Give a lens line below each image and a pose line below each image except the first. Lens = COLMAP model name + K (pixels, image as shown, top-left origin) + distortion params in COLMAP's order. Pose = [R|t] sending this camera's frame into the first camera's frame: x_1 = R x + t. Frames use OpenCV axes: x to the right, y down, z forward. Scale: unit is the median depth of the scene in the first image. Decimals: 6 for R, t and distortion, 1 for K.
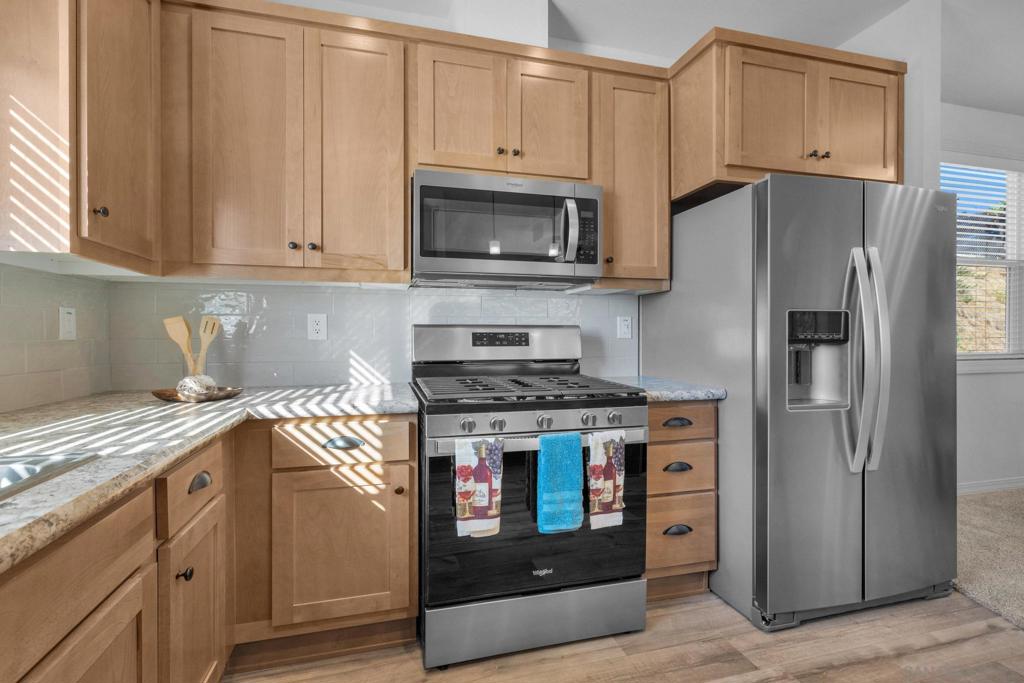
lens RADIAL K [[426.8, 0, 502.8], [0, 426.8, 335.4], [0, 0, 1]] dist [0.001133, 0.000299]
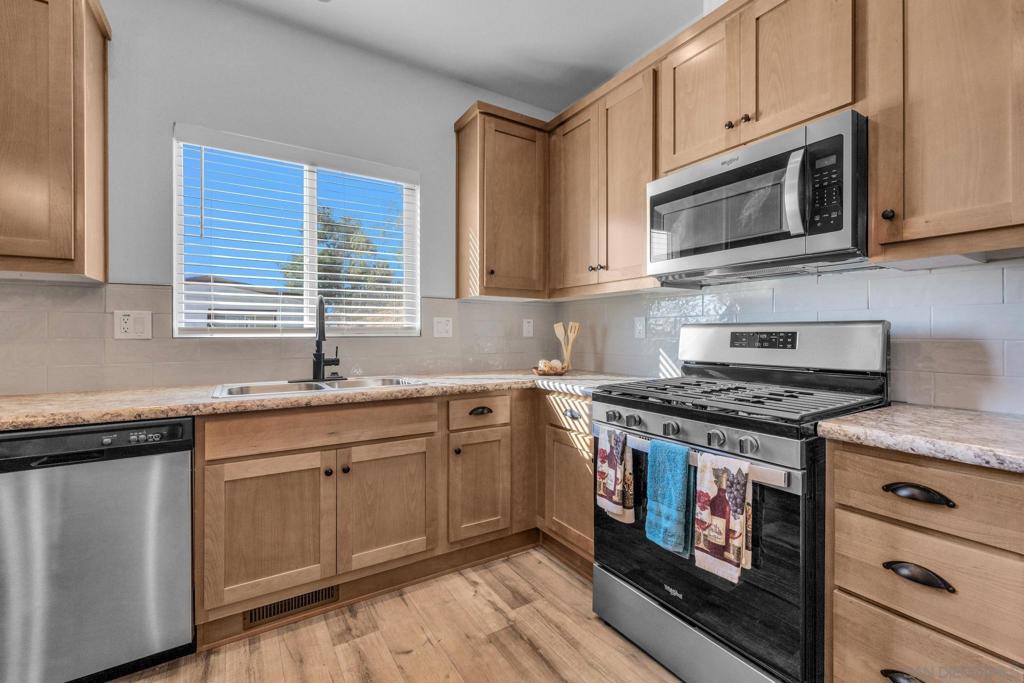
lens RADIAL K [[426.8, 0, 508.9], [0, 426.8, 332.6], [0, 0, 1]] dist [0.001133, 0.000299]
pose [[0.343582, -0.002495, -0.939119, 0.831322], [-0.001366, 0.999994, -0.003157, -0.002684], [0.939122, 0.002367, 0.343577, 0.343091]]
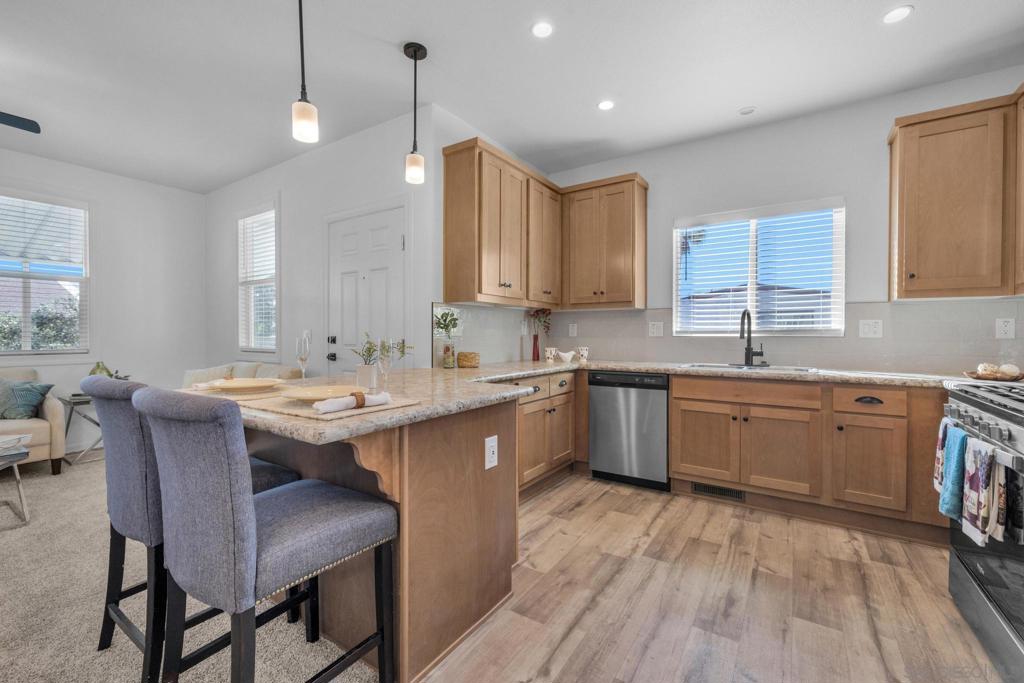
lens RADIAL K [[426.8, 0, 515.2], [0, 426.8, 337.8], [0, 0, 1]] dist [0.001133, 0.000299]
pose [[-0.719123, 0.004450, -0.694869, 1.566255], [-0.004125, 0.999935, 0.010672, -0.002712], [0.694871, 0.010541, -0.719058, 0.937513]]
